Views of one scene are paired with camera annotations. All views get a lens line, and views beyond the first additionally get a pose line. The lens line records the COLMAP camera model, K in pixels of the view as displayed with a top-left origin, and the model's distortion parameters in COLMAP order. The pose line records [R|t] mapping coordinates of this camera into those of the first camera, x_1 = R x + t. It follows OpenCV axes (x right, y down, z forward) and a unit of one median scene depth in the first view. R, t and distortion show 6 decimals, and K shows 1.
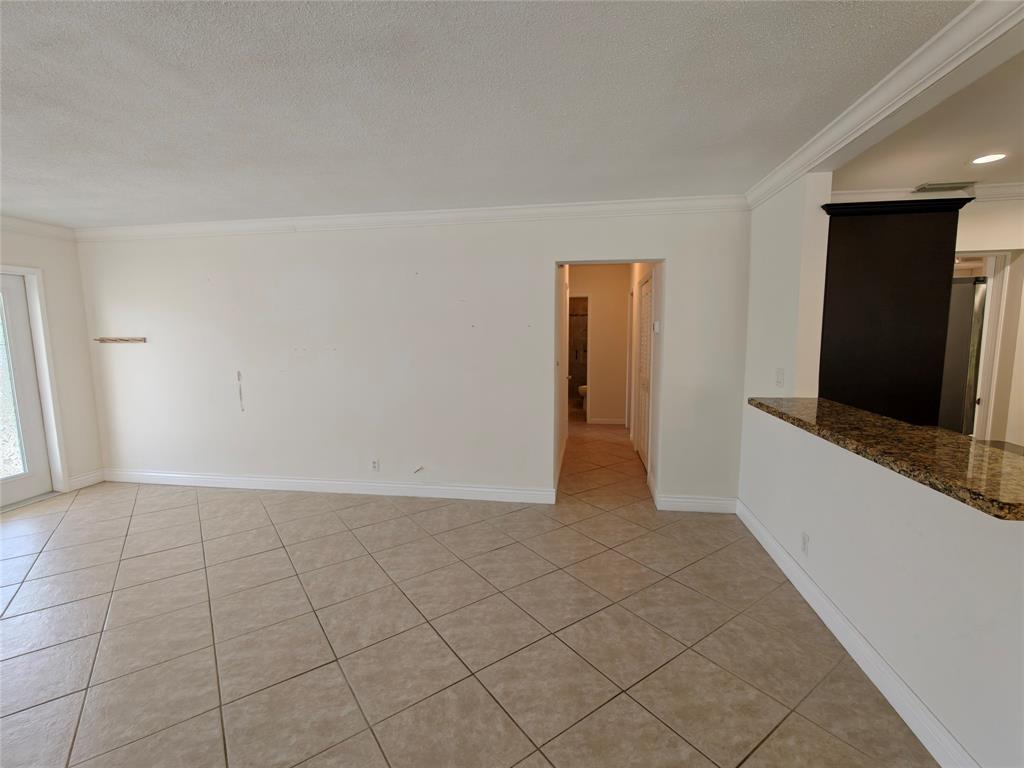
lens RADIAL K [[461.8, 0, 512.0], [0, 461.8, 384.0], [0, 0, 1]] dist [0.002133, 0.000064]
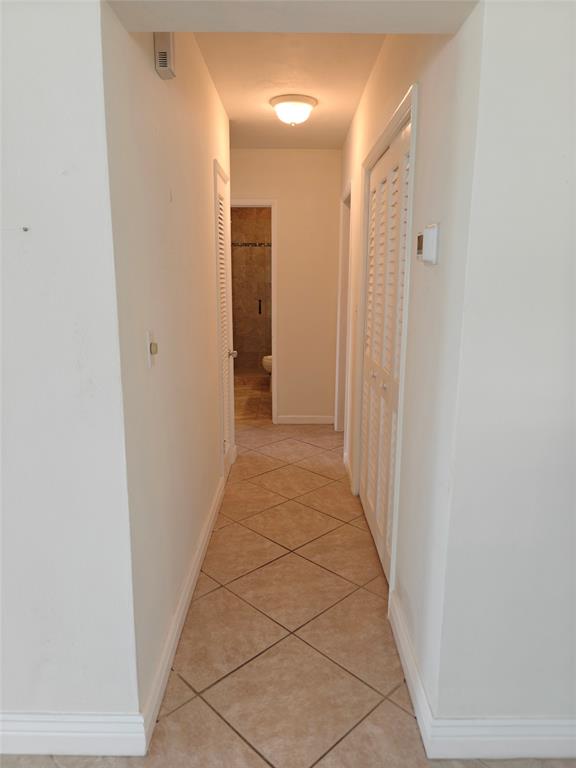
lens RADIAL K [[523.7, 0, 287.7], [0, 523.7, 381.0], [0, 0, 1]] dist [0.034859, -0.037402]
pose [[0.987504, -0.020815, 0.156212, 0.095418], [0.006918, 0.996009, 0.088985, -0.037961], [-0.157441, -0.086792, 0.983707, 0.410983]]
